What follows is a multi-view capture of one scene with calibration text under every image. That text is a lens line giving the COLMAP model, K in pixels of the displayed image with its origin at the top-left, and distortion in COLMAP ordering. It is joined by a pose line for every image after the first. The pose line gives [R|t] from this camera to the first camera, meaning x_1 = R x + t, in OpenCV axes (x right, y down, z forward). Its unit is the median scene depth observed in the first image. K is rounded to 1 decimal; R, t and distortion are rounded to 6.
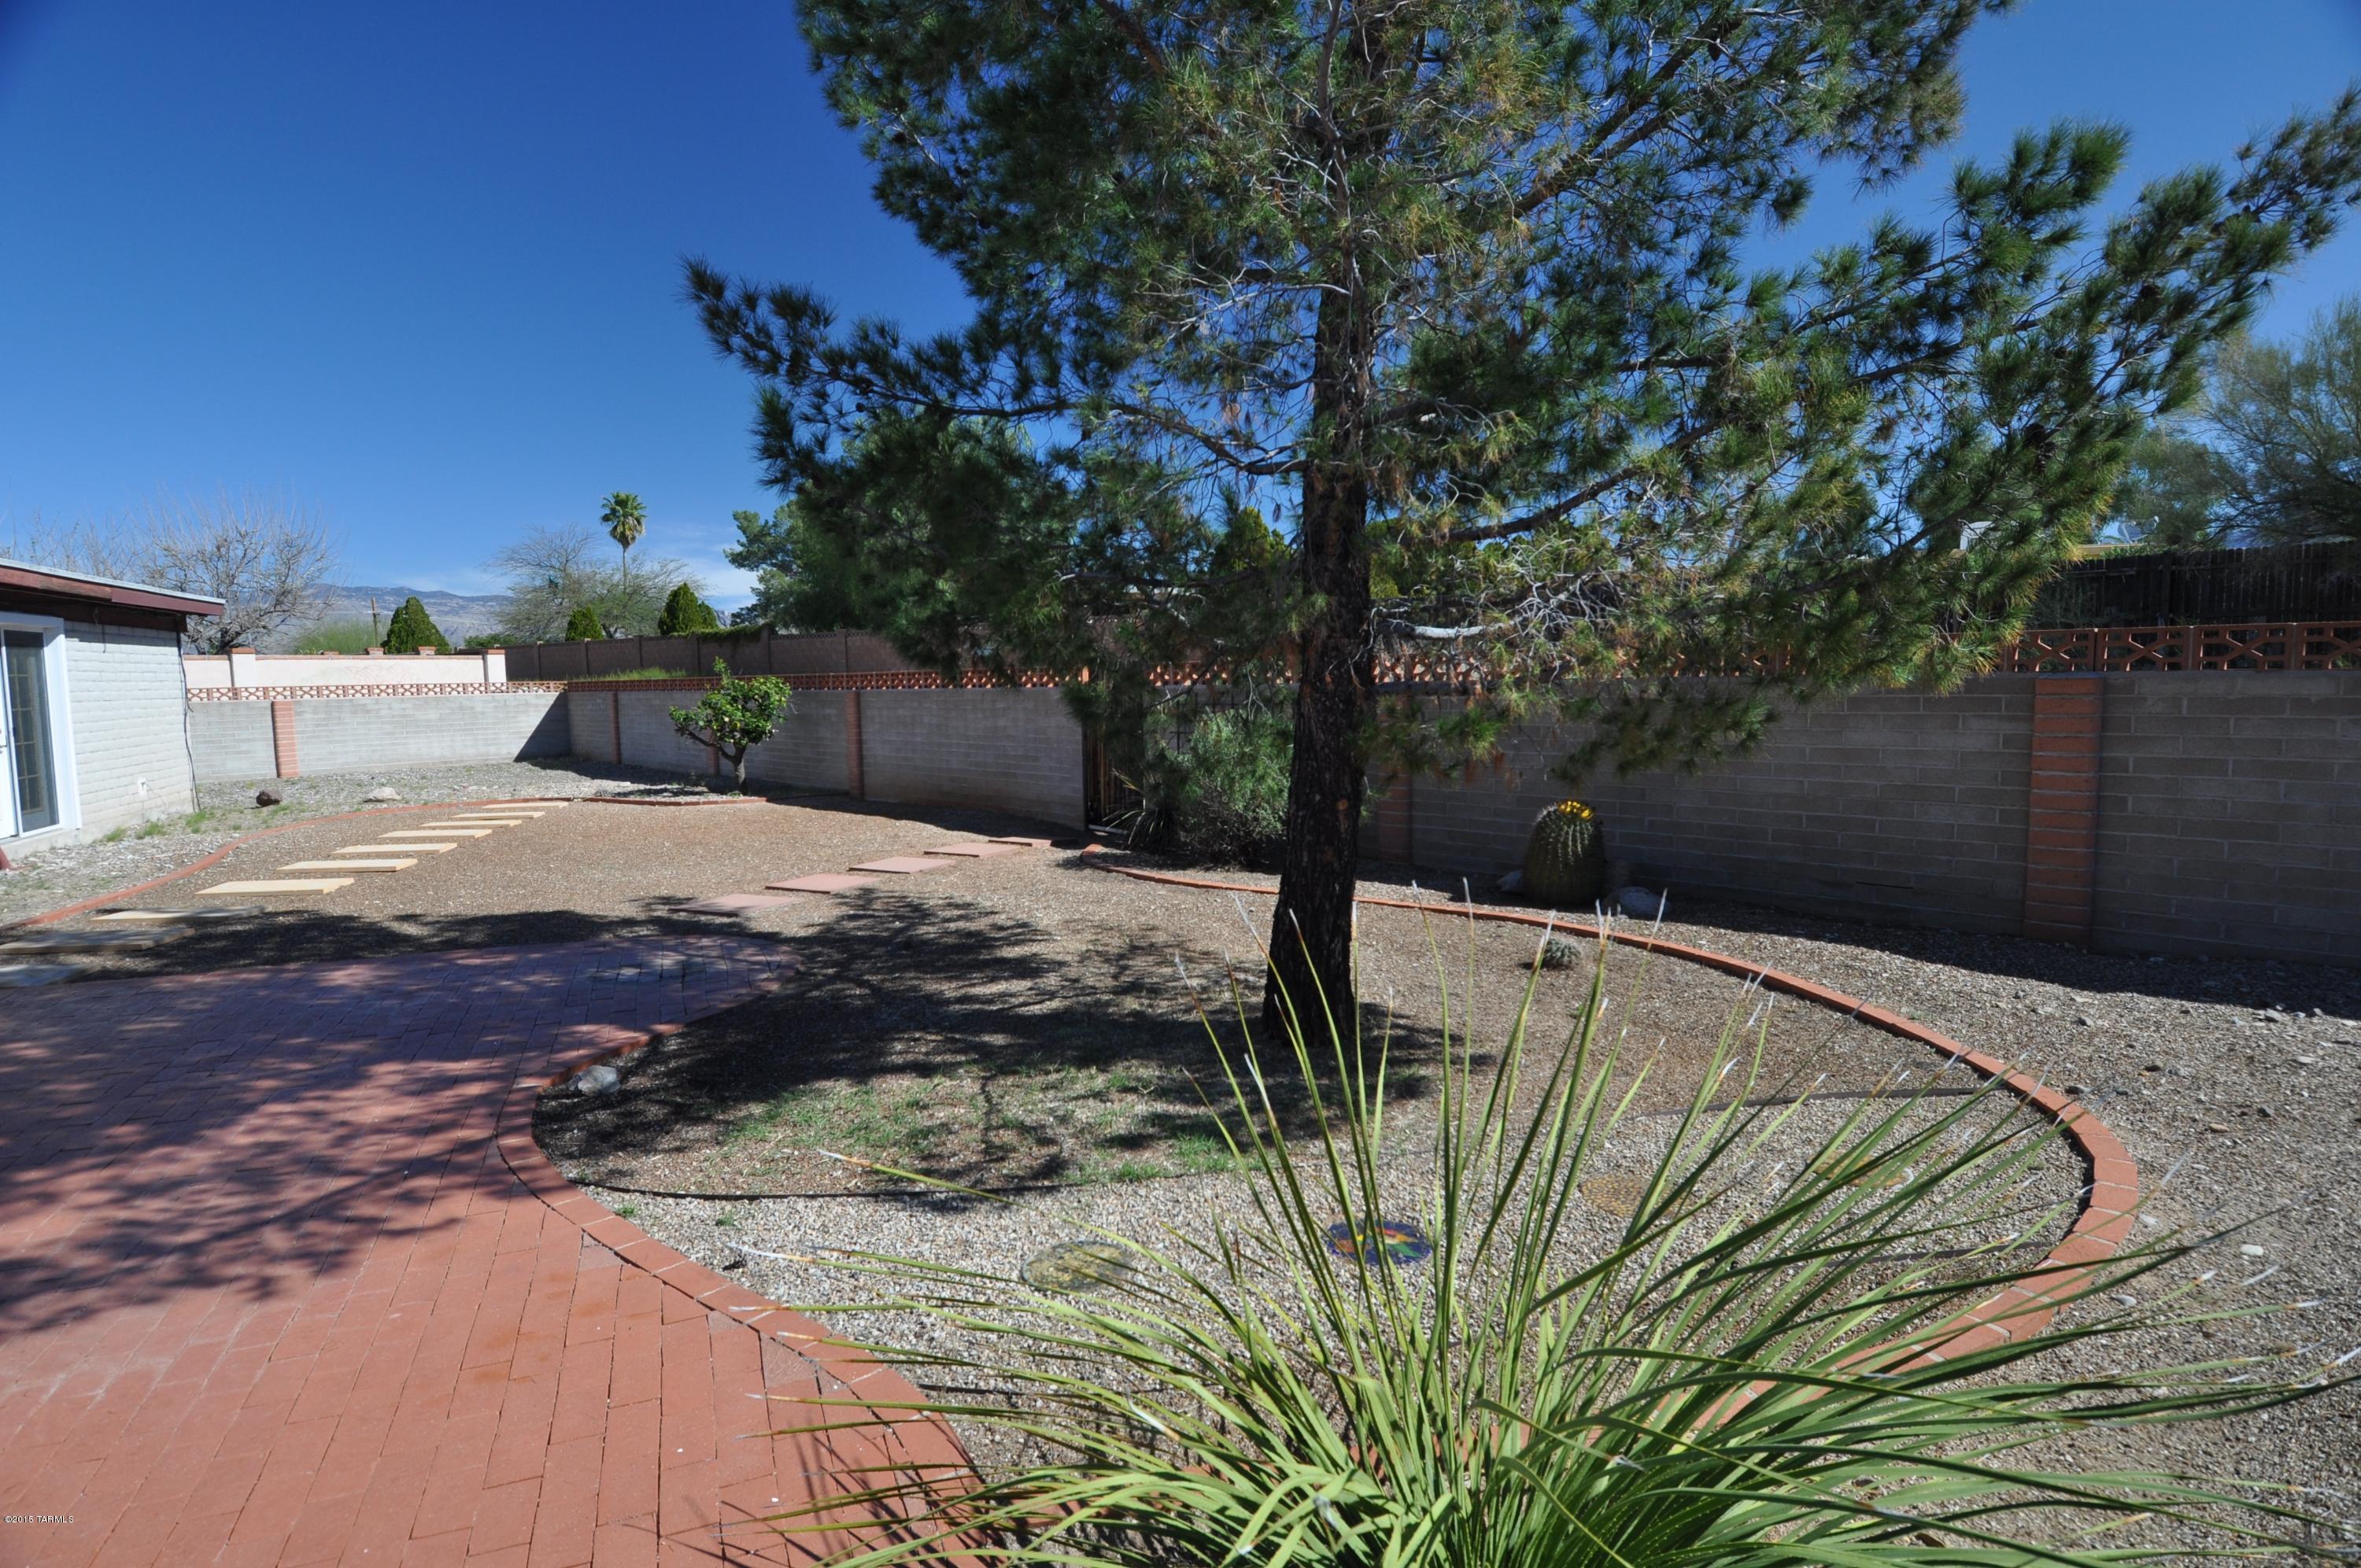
lens RADIAL K [[1211.1, 0, 1232.6], [0, 1211.1, 798.1], [0, 0, 1]] dist [-0.001612, -0.020186]
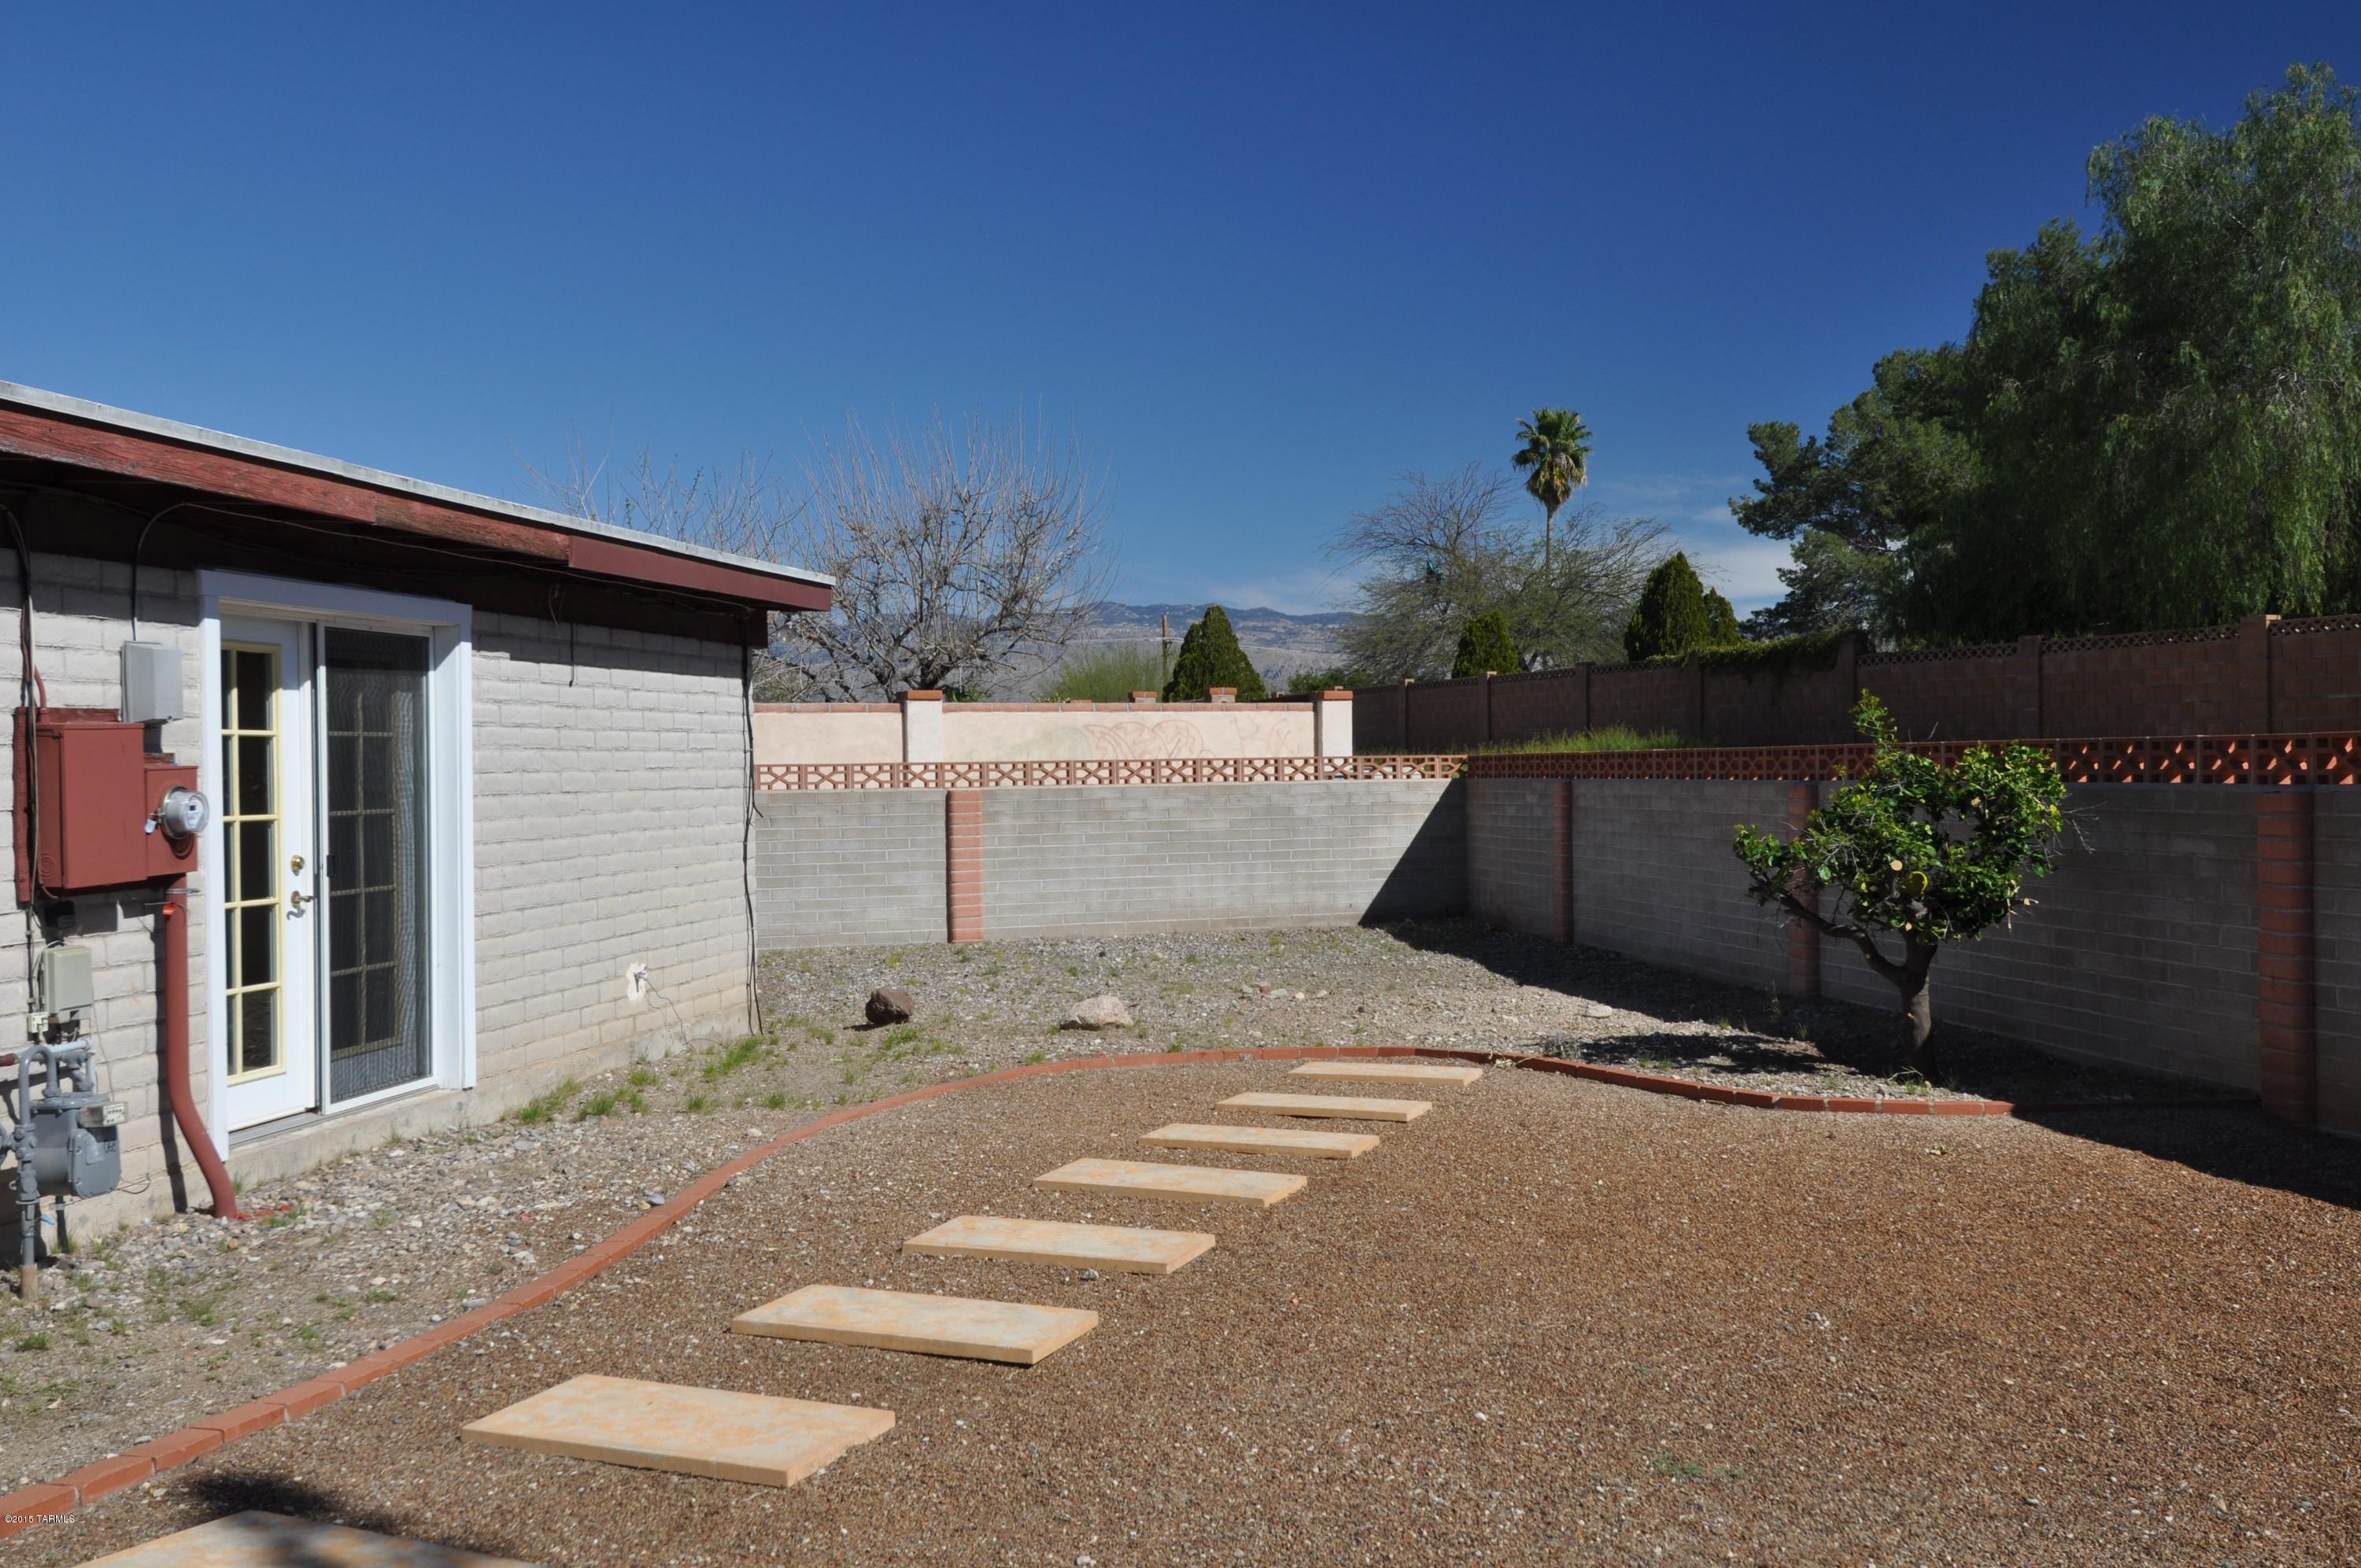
lens RADIAL K [[2336.9, 0, 1182.1], [0, 2336.9, 778.8], [0, 0, 1]] dist [0.004107, 0.000000]
pose [[0.819474, 0.008124, -0.573058, -0.201364], [-0.057337, 0.996045, -0.067872, -0.032373], [0.570241, 0.088477, 0.816699, 0.327713]]
